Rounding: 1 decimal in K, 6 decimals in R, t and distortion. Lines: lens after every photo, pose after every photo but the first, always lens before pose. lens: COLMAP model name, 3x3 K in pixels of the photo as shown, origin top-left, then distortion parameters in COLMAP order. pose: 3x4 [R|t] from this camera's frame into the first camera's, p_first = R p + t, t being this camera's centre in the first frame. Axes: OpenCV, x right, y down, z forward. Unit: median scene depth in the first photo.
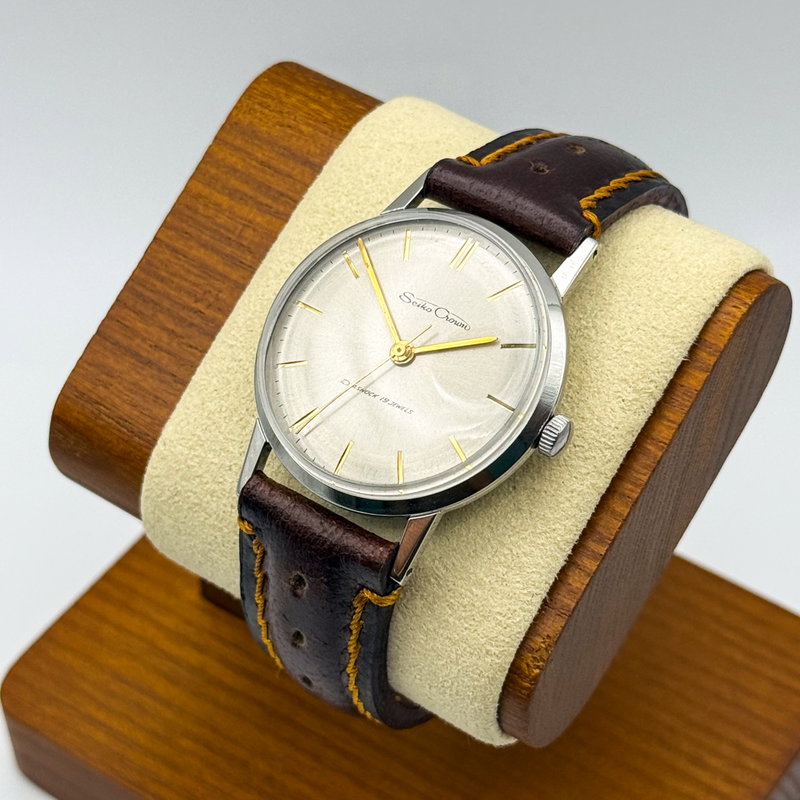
lens RADIAL K [[2280.1, 0, 400.0], [0, 2280.1, 400.0], [0, 0, 1]] dist [-0.019242, 0.699576]
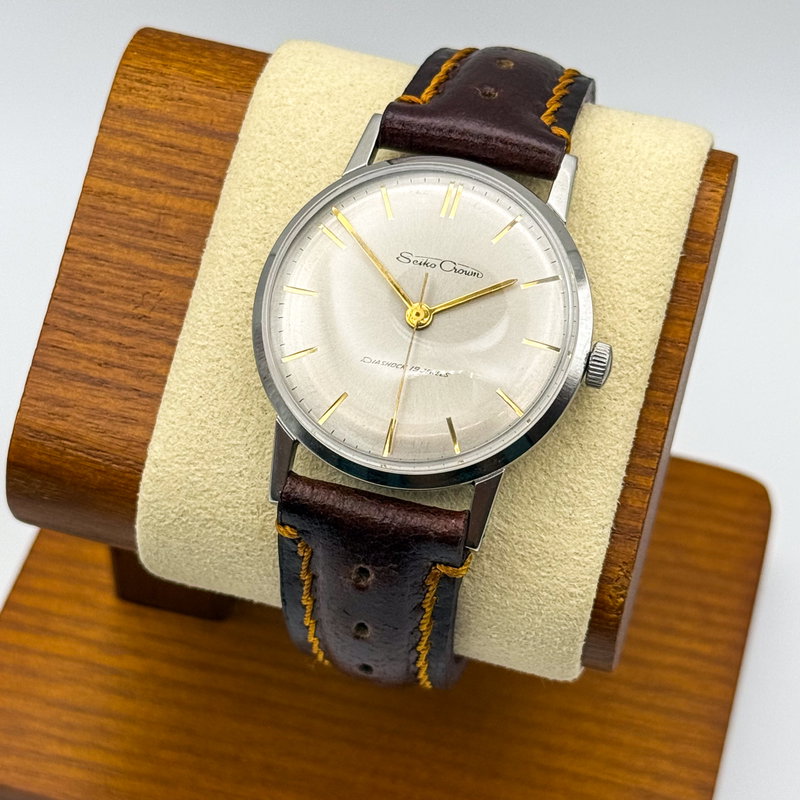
lens RADIAL K [[2280.1, 0, 400.0], [0, 2280.1, 400.0], [0, 0, 1]] dist [-0.019242, 0.699576]
pose [[0.937784, -0.241274, 0.249694, -0.235864], [0.220391, 0.969314, 0.108897, -0.086020], [-0.268306, -0.047092, 0.962182, 0.078927]]
